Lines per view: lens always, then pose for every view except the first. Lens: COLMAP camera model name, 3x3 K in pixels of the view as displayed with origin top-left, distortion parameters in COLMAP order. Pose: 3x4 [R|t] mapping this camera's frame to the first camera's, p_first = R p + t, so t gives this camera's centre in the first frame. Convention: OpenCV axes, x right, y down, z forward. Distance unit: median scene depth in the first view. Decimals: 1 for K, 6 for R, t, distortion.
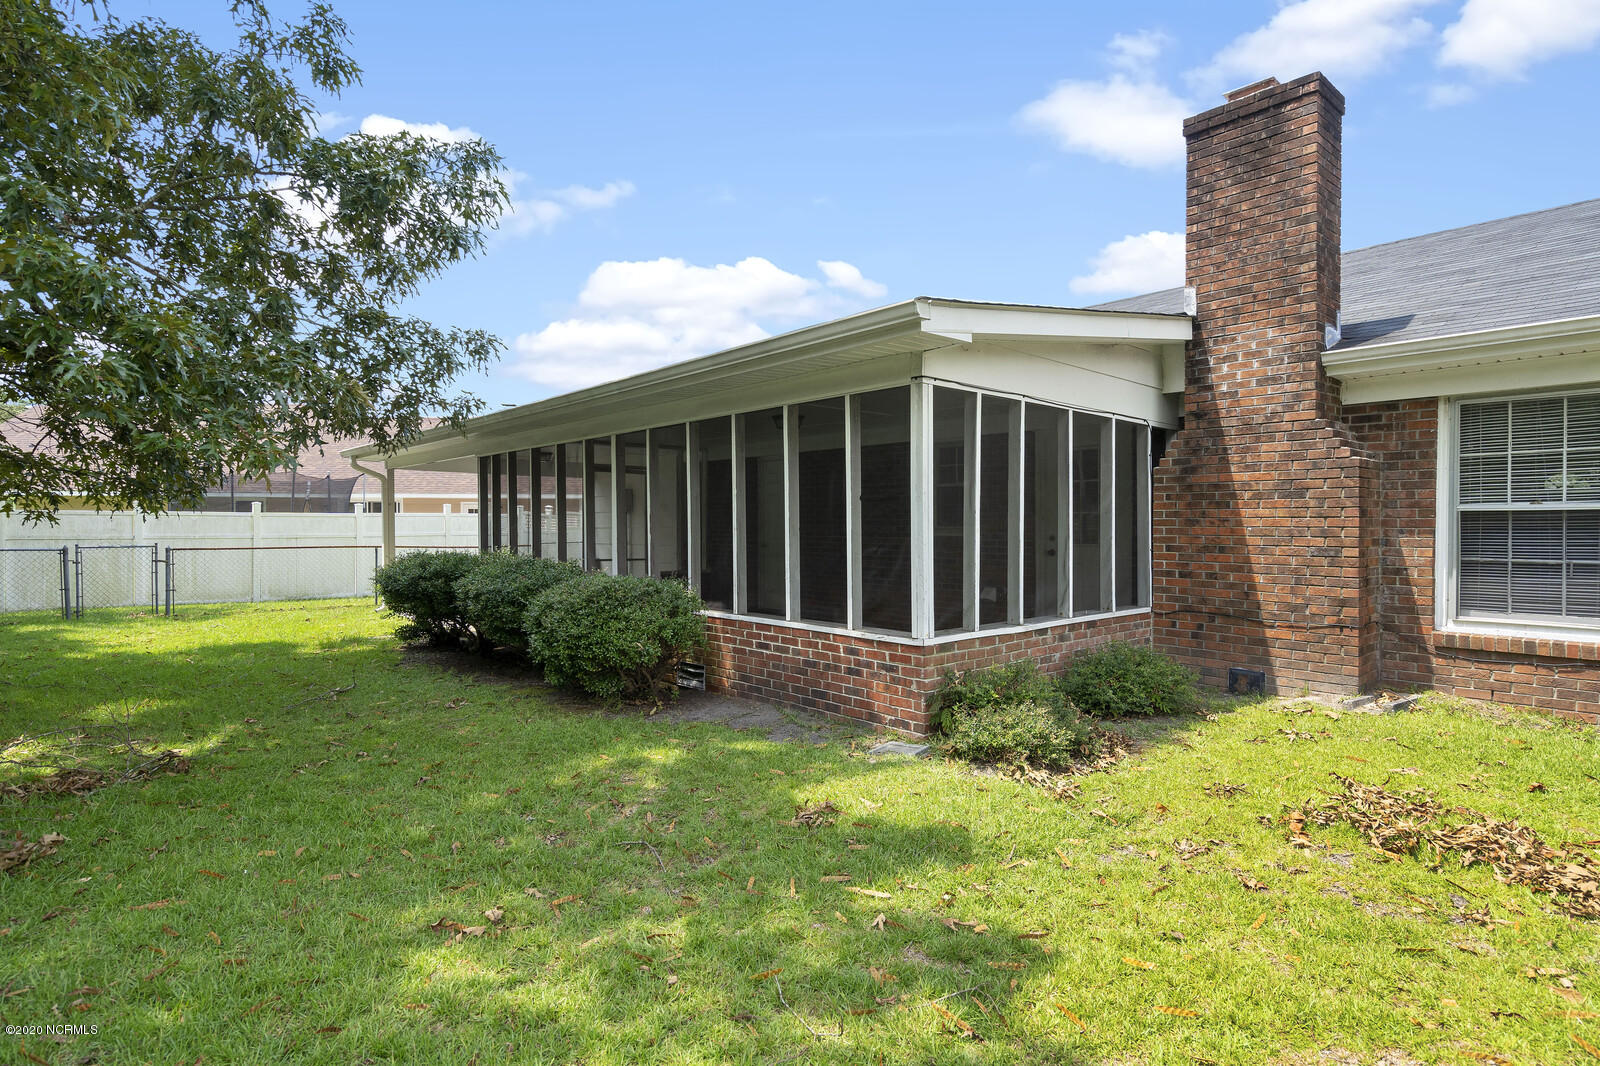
lens RADIAL K [[784.7, 0, 798.5], [0, 784.7, 536.5], [0, 0, 1]] dist [0.004707, -0.000160]
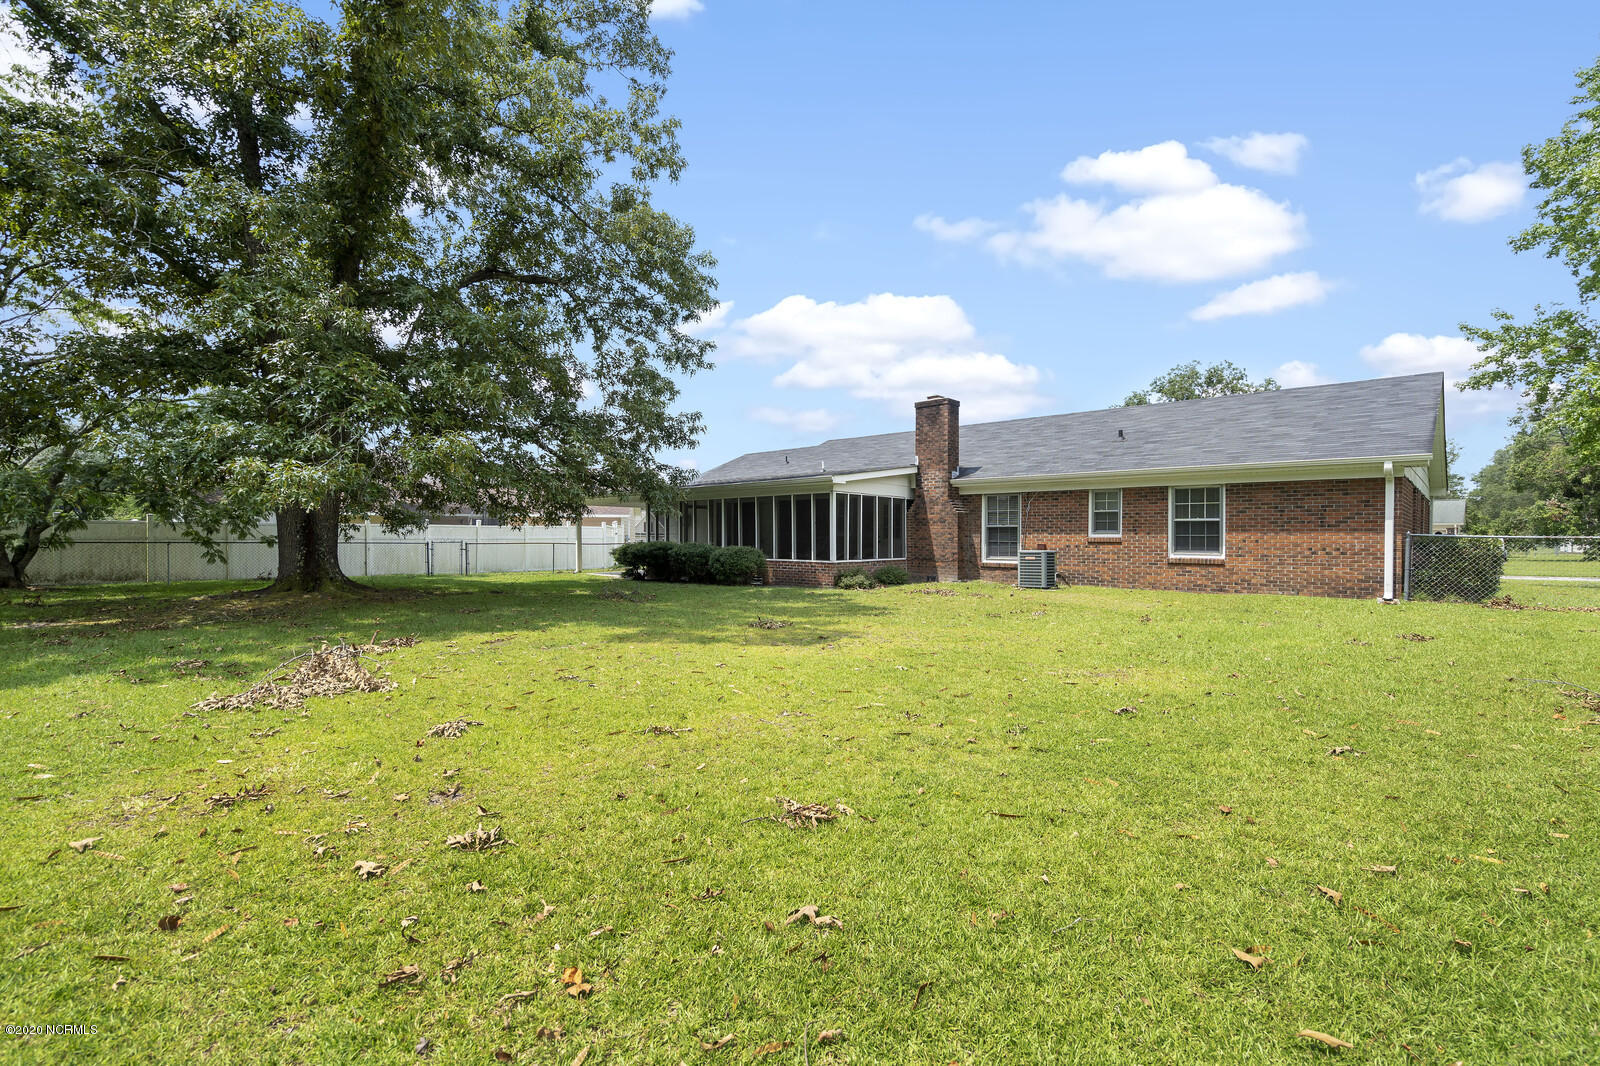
lens RADIAL K [[728.8, 0, 791.9], [0, 728.8, 534.3], [0, 0, 1]] dist [0.000117, 0.000406]
pose [[0.994722, 0.004101, 0.102527, -0.325739], [-0.002096, 0.999805, -0.019648, 0.060761], [-0.102587, 0.019329, 0.994536, -2.017182]]
